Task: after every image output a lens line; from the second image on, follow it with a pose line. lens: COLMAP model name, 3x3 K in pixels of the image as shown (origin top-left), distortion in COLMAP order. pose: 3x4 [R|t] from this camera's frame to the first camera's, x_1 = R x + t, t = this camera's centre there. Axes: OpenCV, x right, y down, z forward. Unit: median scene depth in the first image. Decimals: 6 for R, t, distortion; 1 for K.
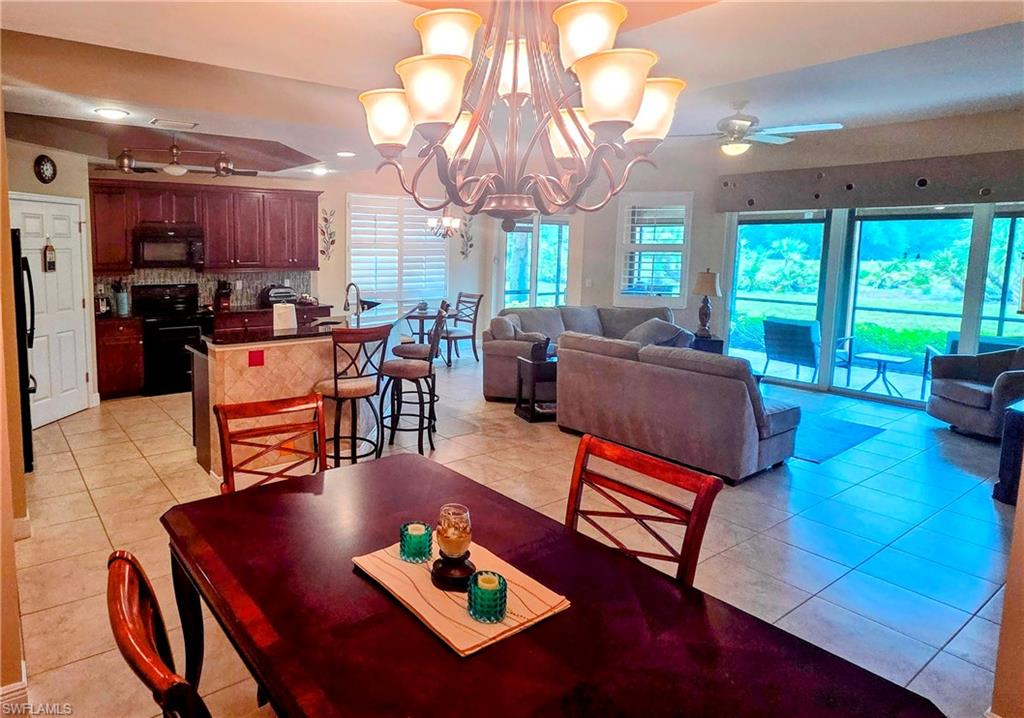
lens RADIAL K [[638.6, 0, 392.0], [0, 638.6, 313.3], [0, 0, 1]] dist [-0.005271, 0.000538]
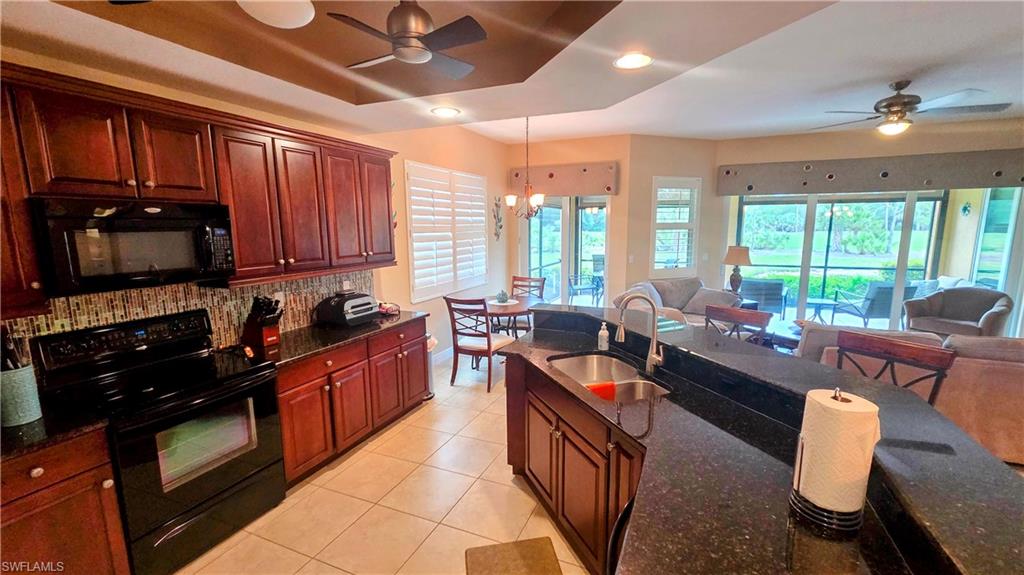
lens RADIAL K [[423.2, 0, 526.9], [0, 423.2, 291.1], [0, 0, 1]] dist [0.000300, 0.000605]
pose [[0.827997, -0.100601, 0.551635, -0.286063], [0.073581, 0.994761, 0.070969, -0.068132], [-0.555884, -0.018172, 0.831061, 0.585565]]
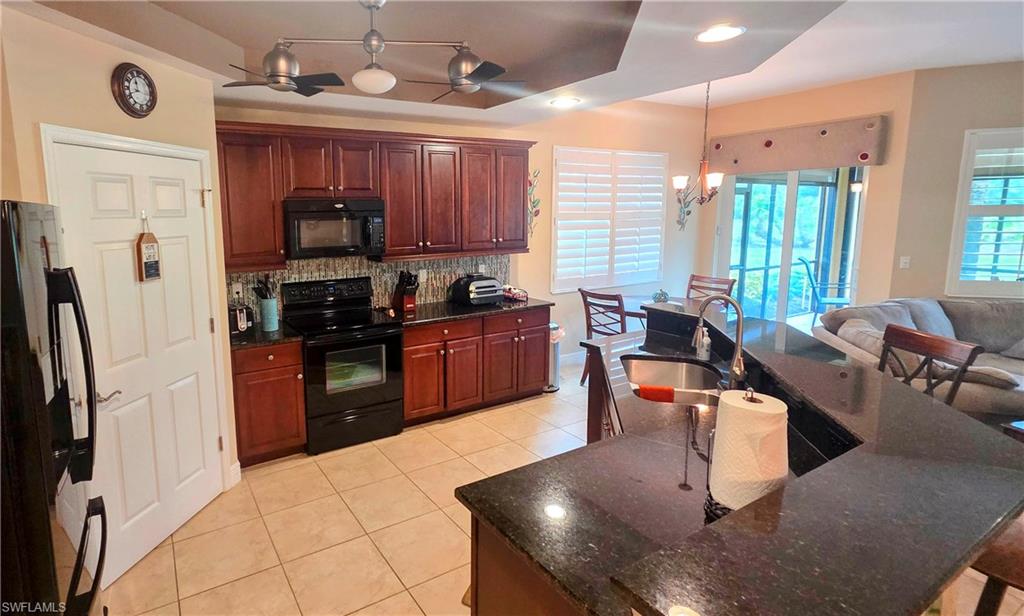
lens RADIAL K [[509.5, 0, 415.4], [0, 509.5, 279.5], [0, 0, 1]] dist [-0.002097, 0.001271]
pose [[0.996098, -0.011152, -0.087549, -0.212979], [0.013340, 0.999612, 0.024442, -0.058276], [0.087243, -0.025514, 0.995860, 0.460649]]
